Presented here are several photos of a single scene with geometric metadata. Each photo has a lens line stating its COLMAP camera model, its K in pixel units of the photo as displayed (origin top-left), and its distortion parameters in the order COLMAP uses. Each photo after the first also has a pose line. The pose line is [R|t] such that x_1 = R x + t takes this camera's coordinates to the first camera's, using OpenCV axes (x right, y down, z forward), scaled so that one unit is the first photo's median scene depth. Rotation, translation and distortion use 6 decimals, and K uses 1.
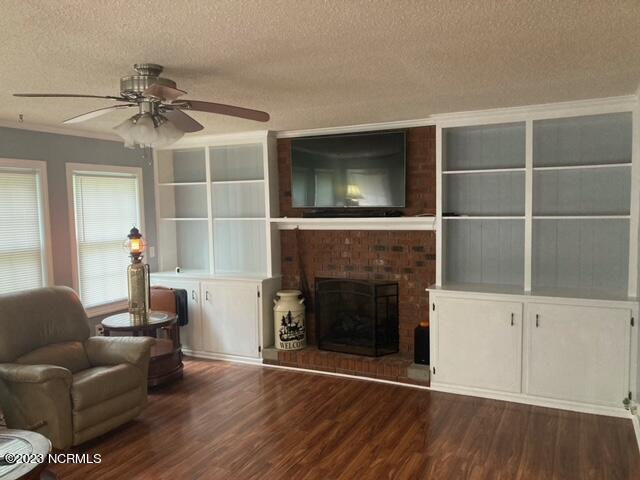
lens RADIAL K [[528.0, 0, 319.8], [0, 528.0, 236.8], [0, 0, 1]] dist [0.011644, 0.008874]
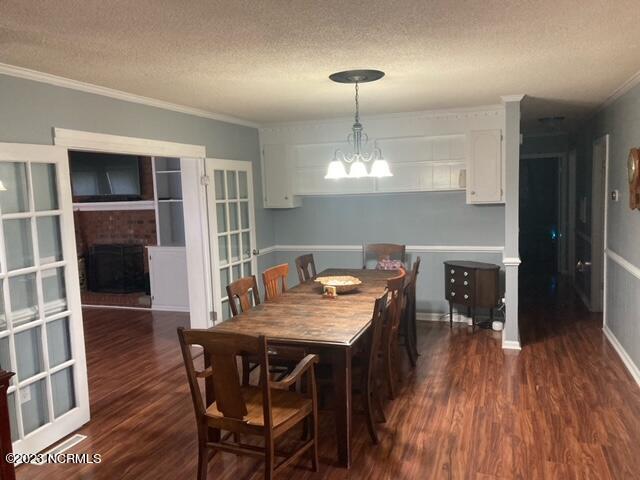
lens RADIAL K [[528.0, 0, 319.8], [0, 528.0, 236.8], [0, 0, 1]] dist [0.011644, 0.008874]
pose [[0.991909, -0.029197, 0.123547, 0.494769], [0.025364, 0.999150, 0.032485, 0.030087], [-0.124391, -0.029088, 0.991807, -0.594599]]
